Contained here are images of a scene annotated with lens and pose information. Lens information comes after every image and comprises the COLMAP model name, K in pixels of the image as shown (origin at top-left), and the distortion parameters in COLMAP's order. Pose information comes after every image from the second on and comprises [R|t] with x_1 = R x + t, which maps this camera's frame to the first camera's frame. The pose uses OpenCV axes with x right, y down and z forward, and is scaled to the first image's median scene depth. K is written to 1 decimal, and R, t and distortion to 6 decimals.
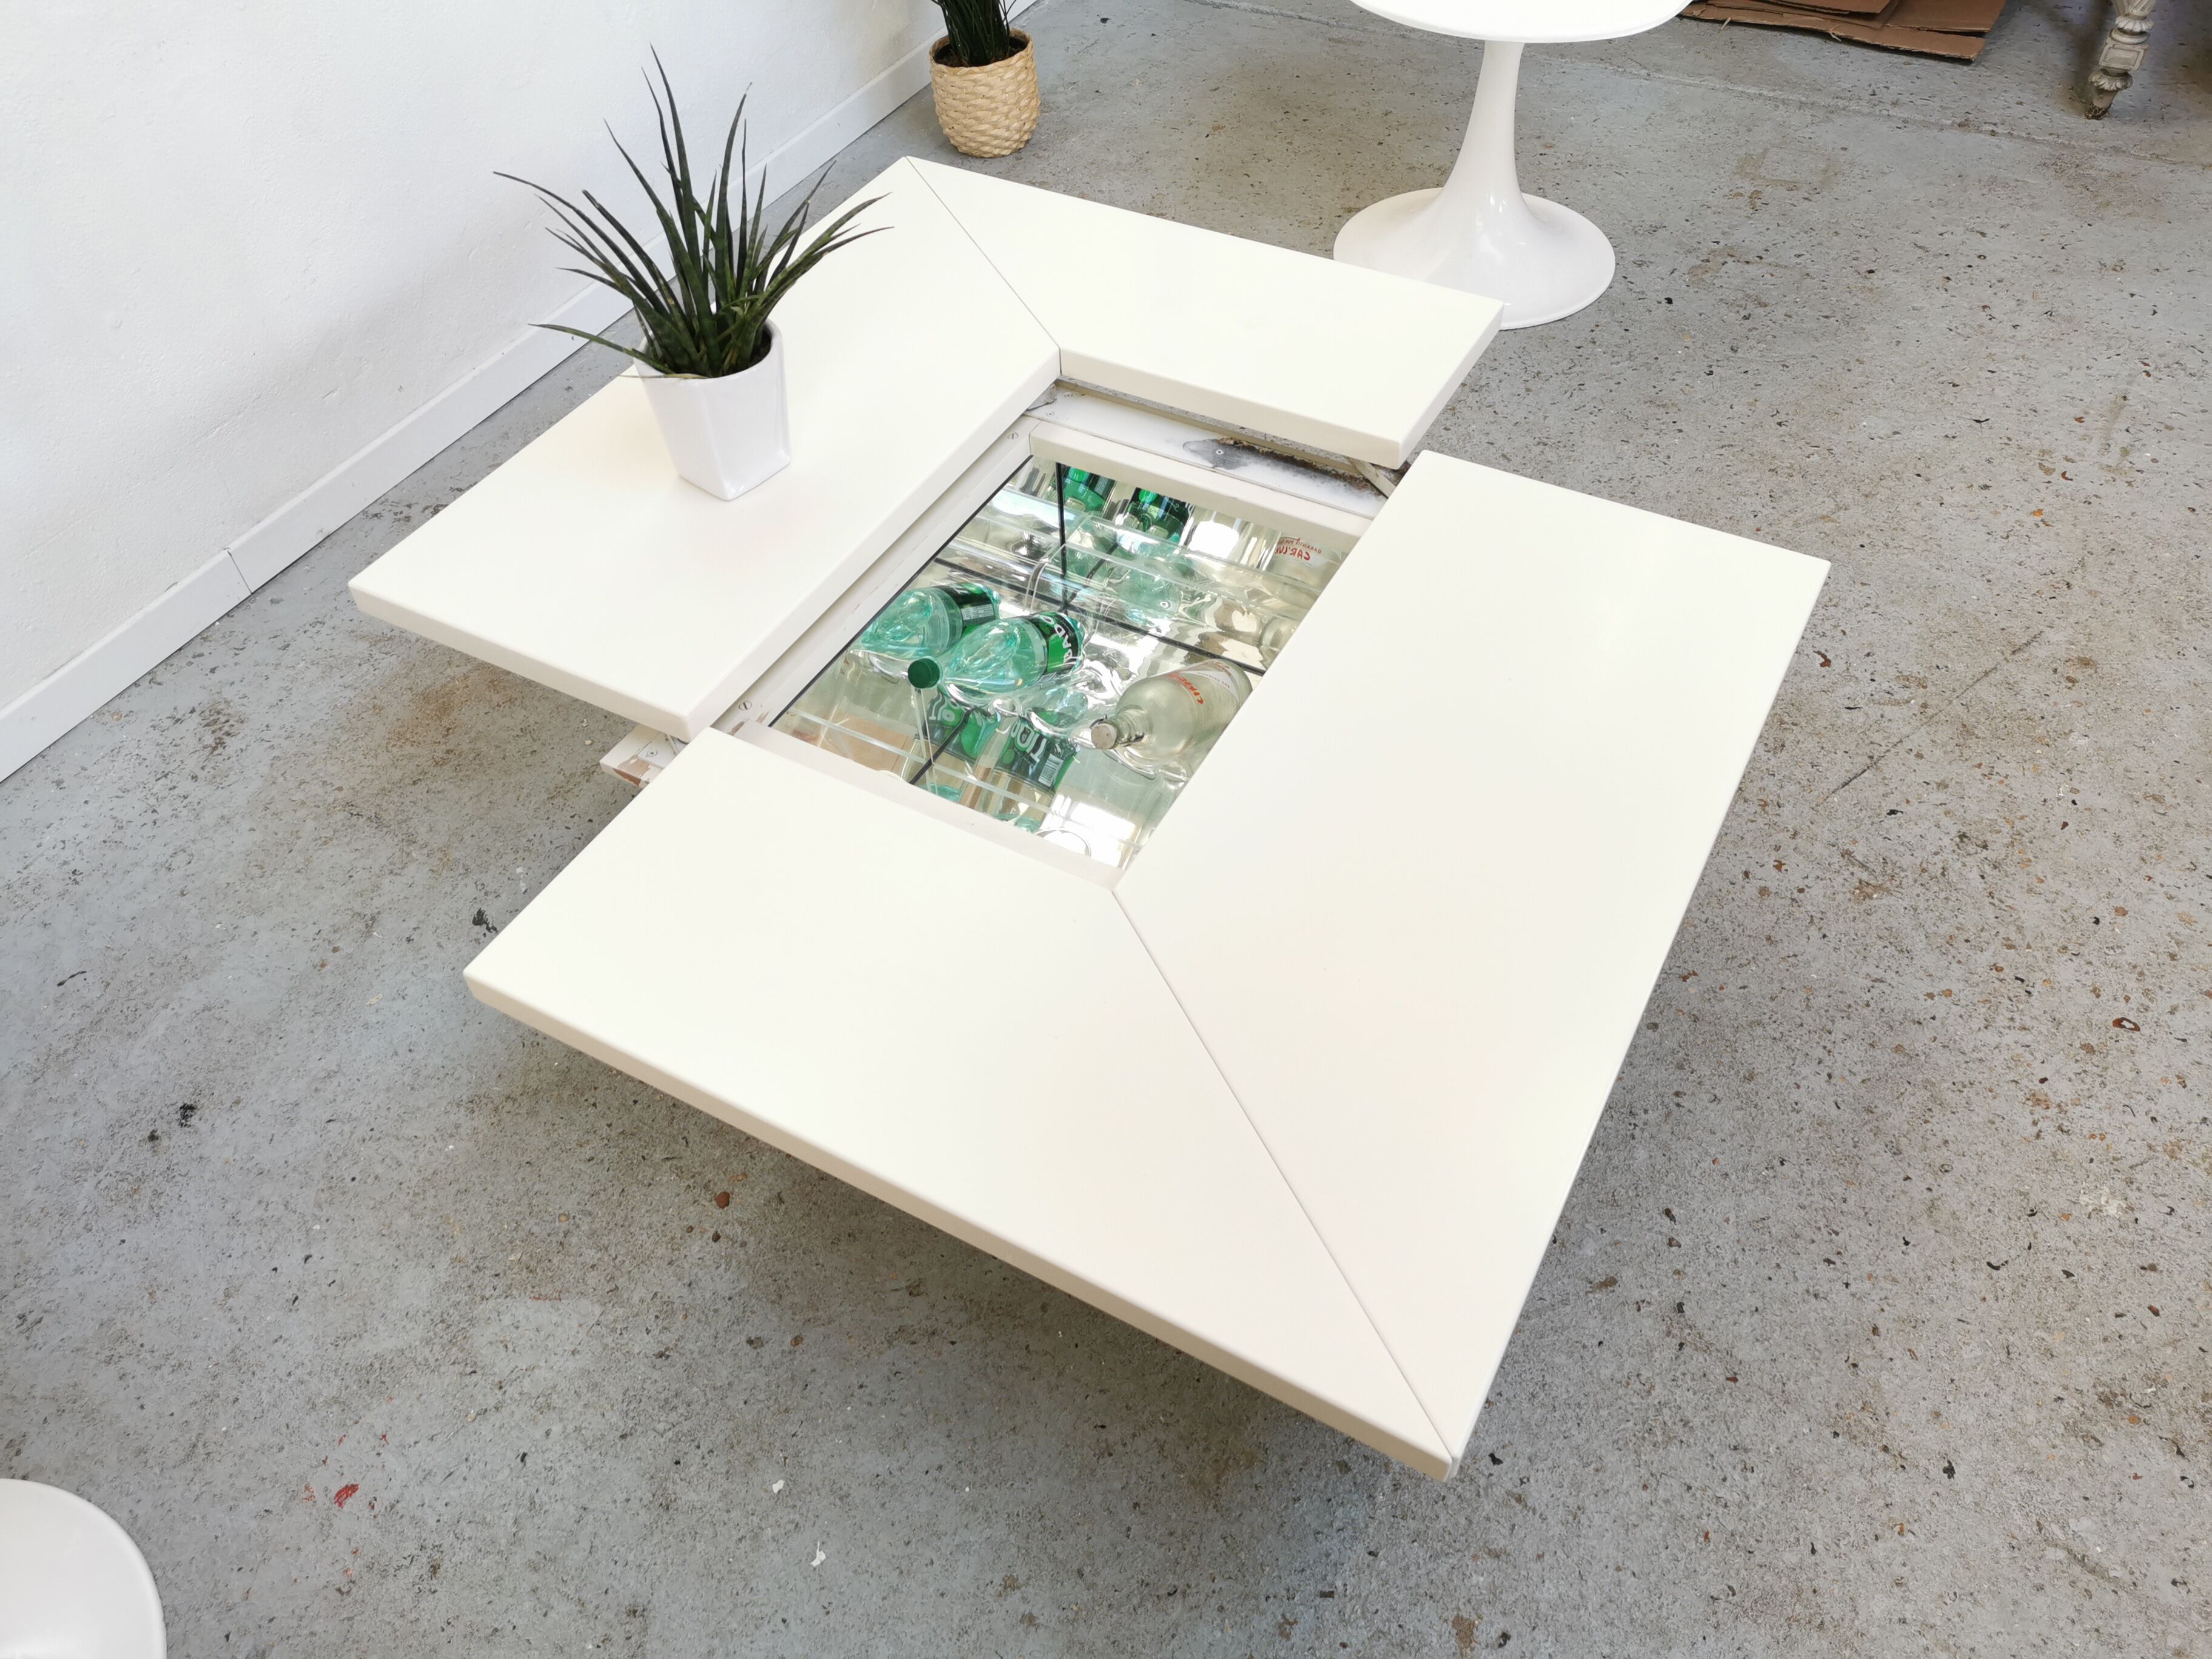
lens RADIAL K [[1703.3, 0, 1119.6], [0, 1703.3, 824.7], [0, 0, 1]] dist [0.056768, -0.052343]
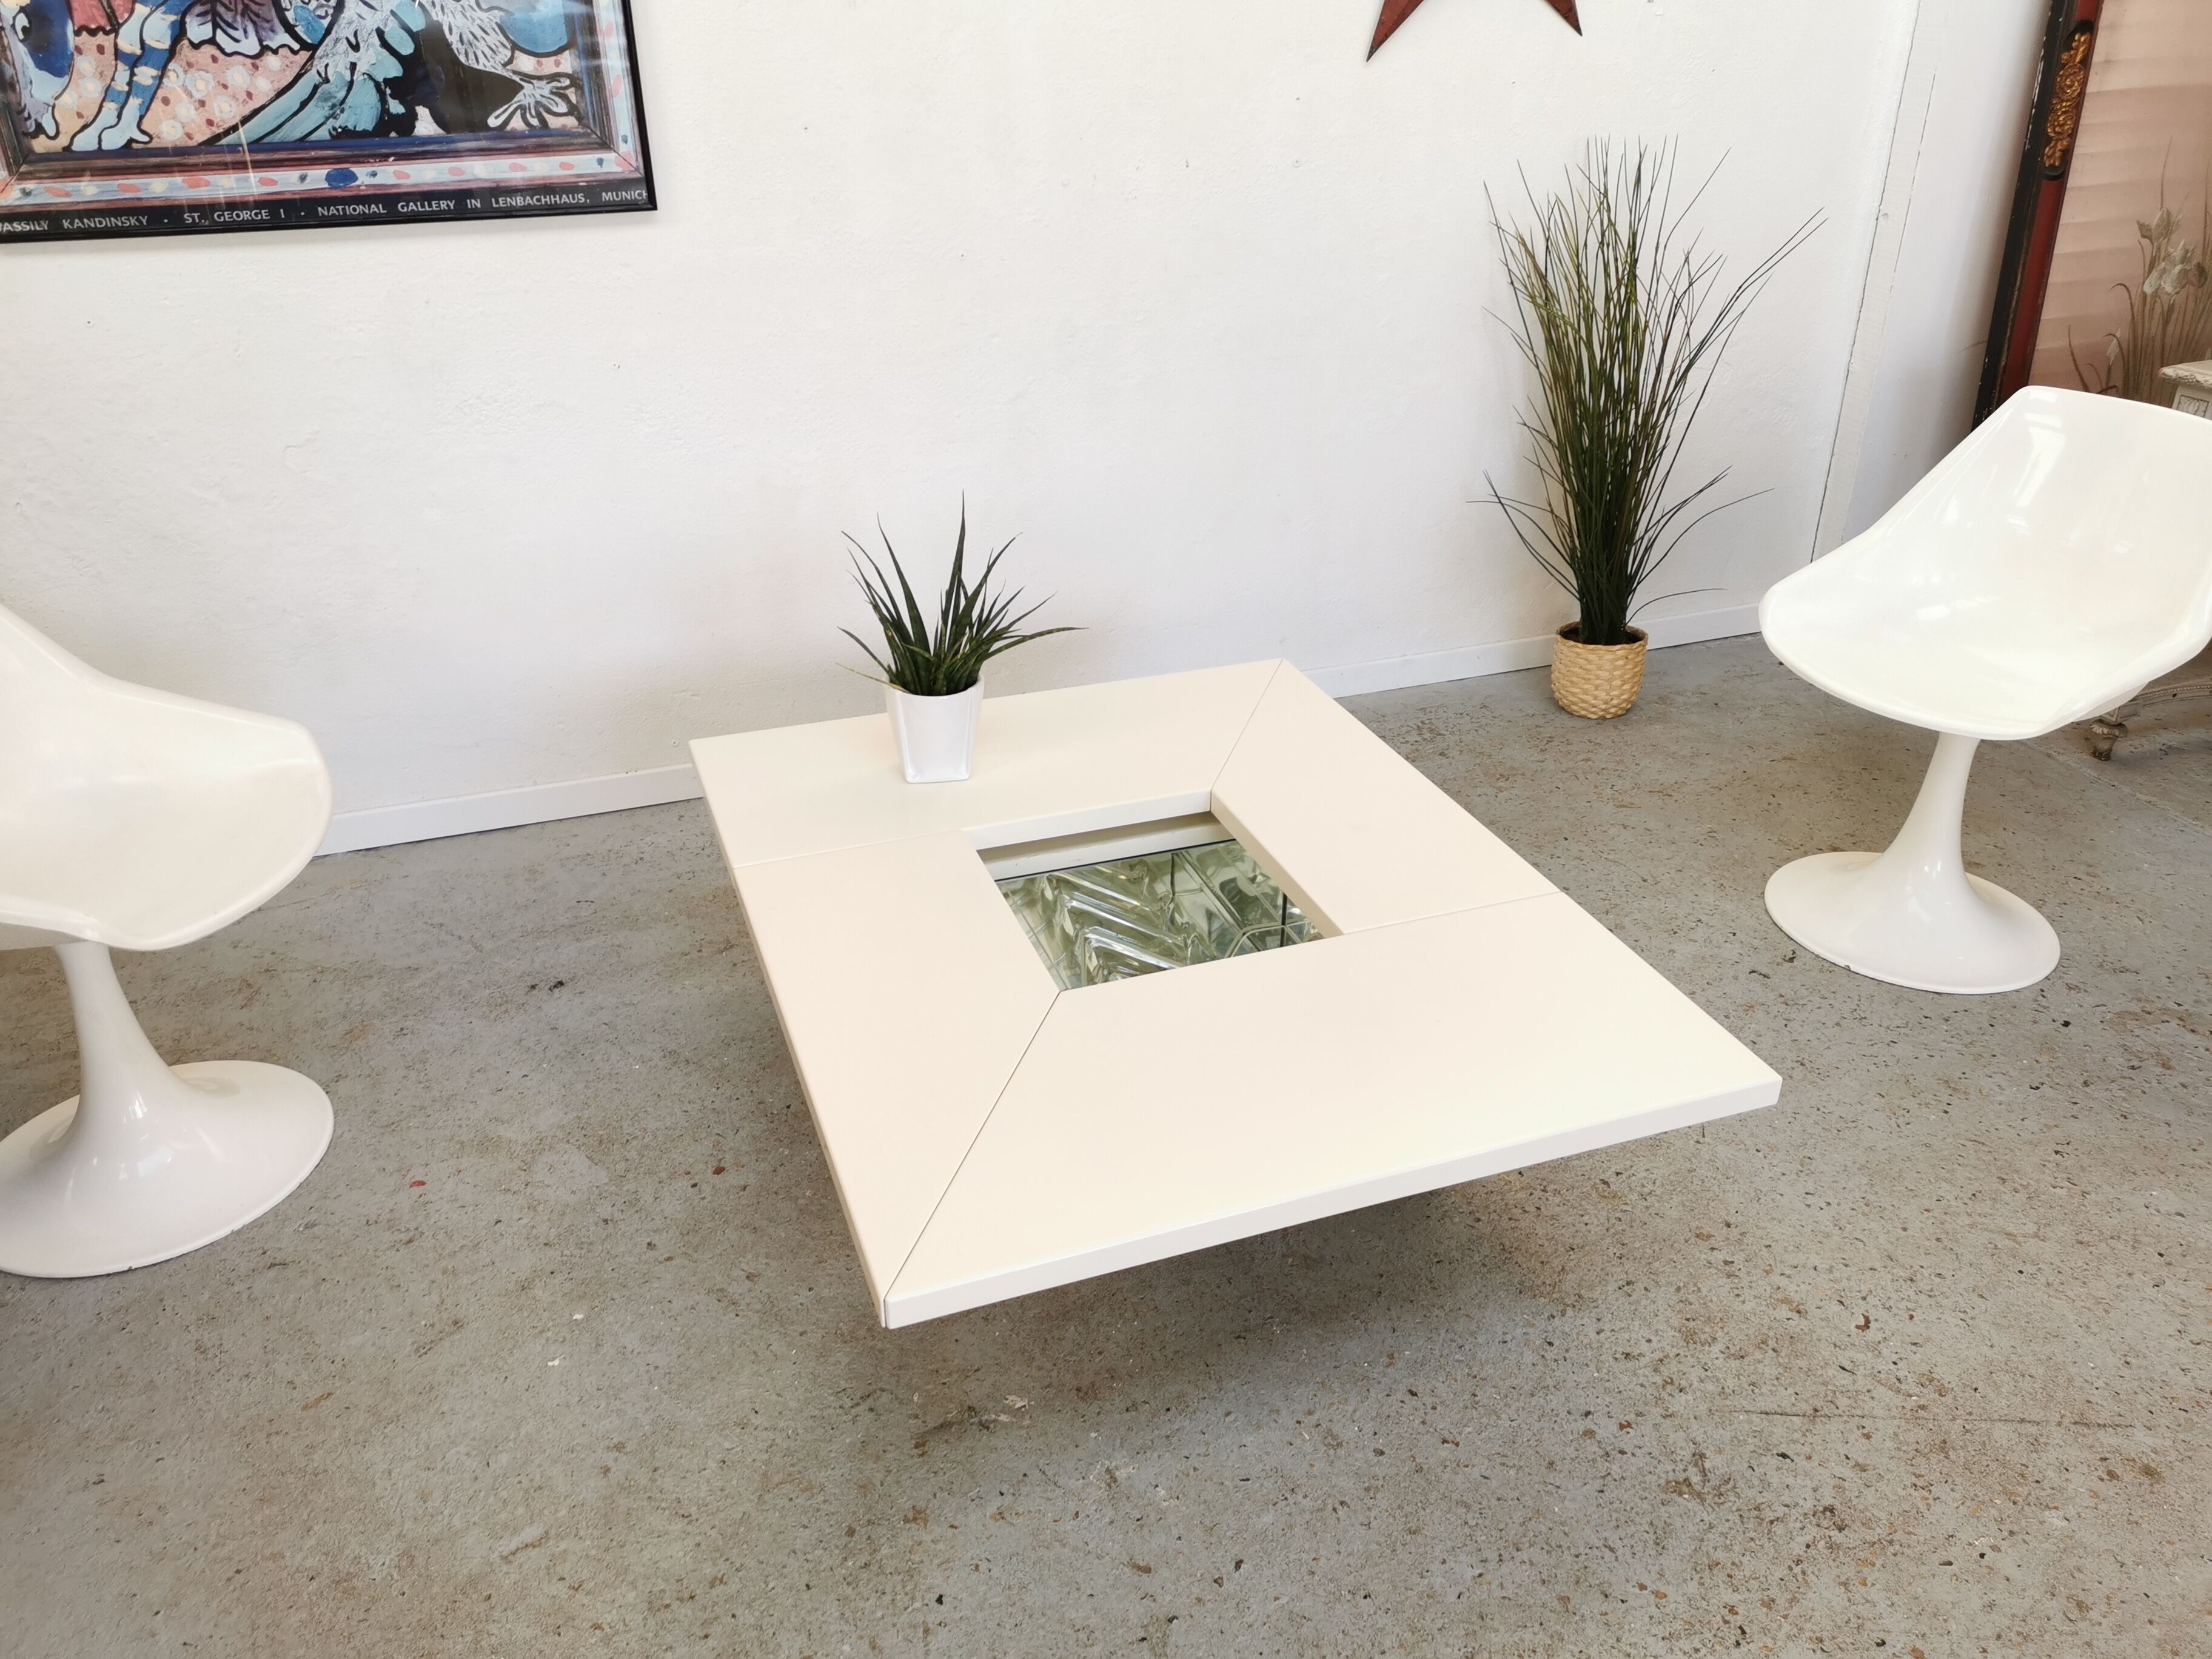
lens RADIAL K [[1703.3, 0, 1112.7], [0, 1703.3, 816.9], [0, 0, 1]] dist [0.056768, -0.052343]
pose [[0.753197, 0.335443, -0.565838, 0.670896], [-0.501454, 0.849523, -0.163876, 0.040350], [0.425721, 0.407172, 0.808067, -0.101251]]
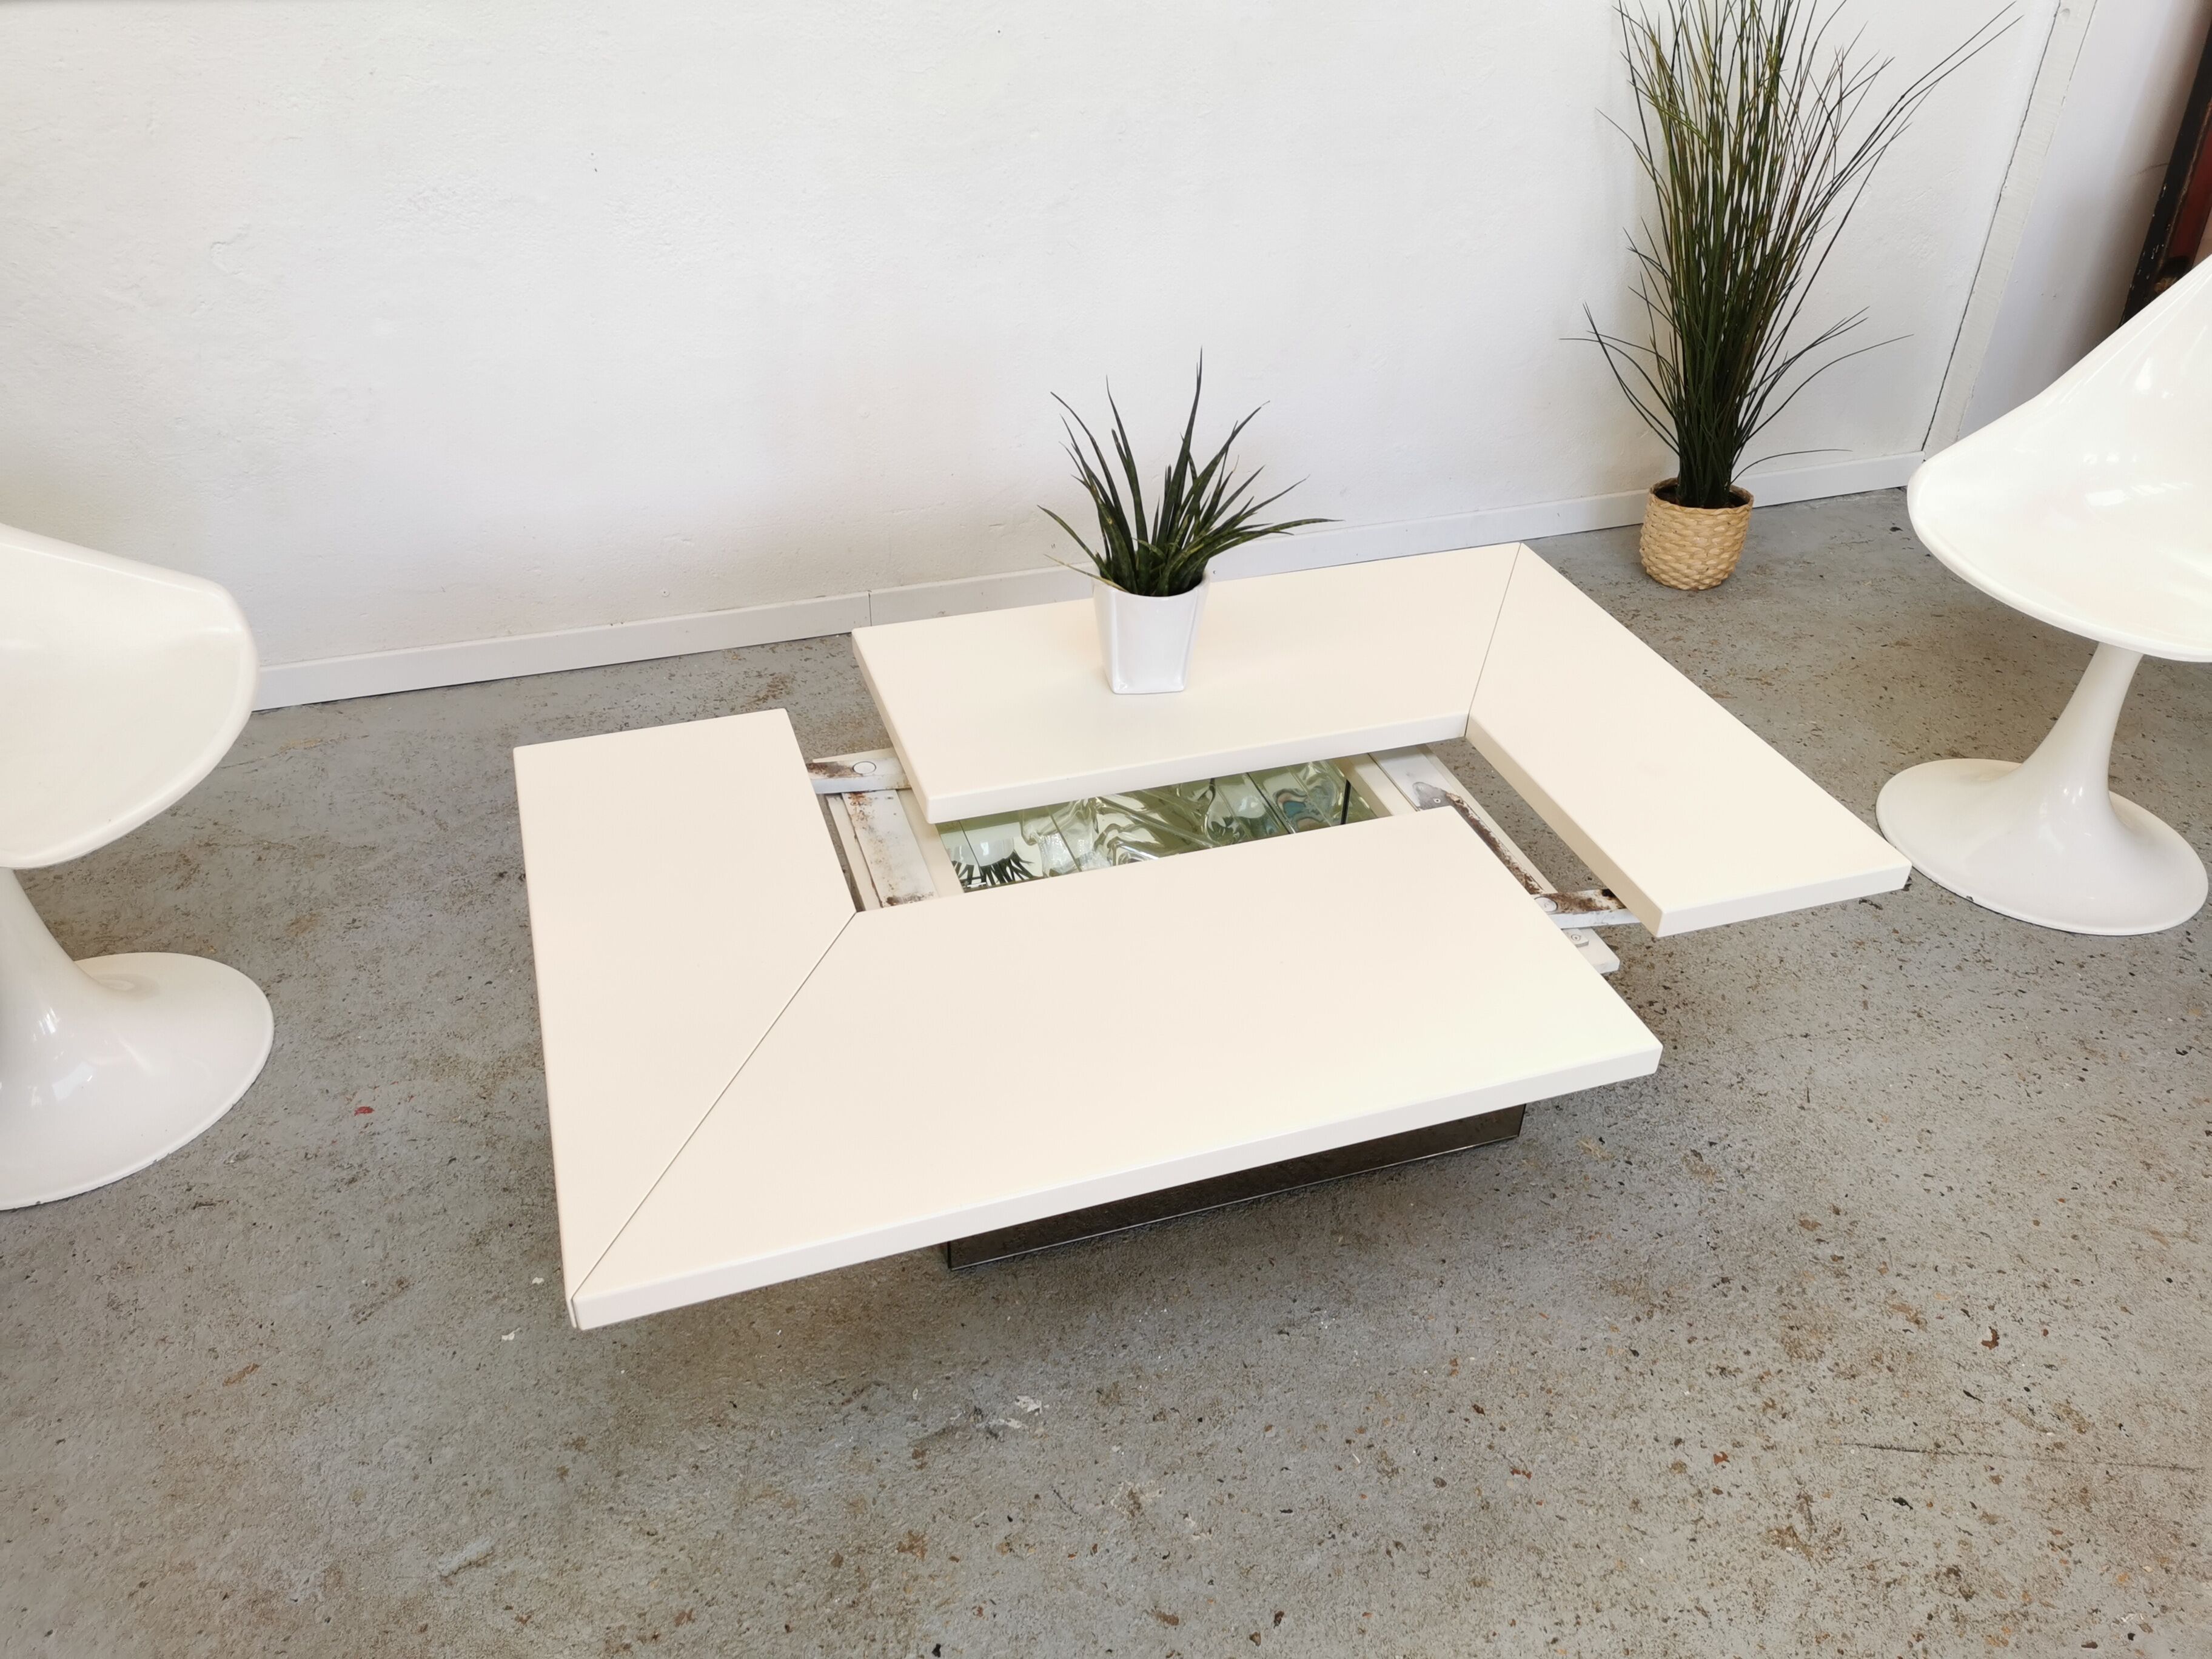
lens RADIAL K [[1703.3, 0, 1115.2], [0, 1703.3, 824.8], [0, 0, 1]] dist [0.056768, -0.052343]
pose [[0.735599, 0.425384, -0.527203, 0.532952], [-0.530135, 0.845990, -0.057087, -0.040136], [0.421725, 0.321481, 0.847820, 0.008184]]
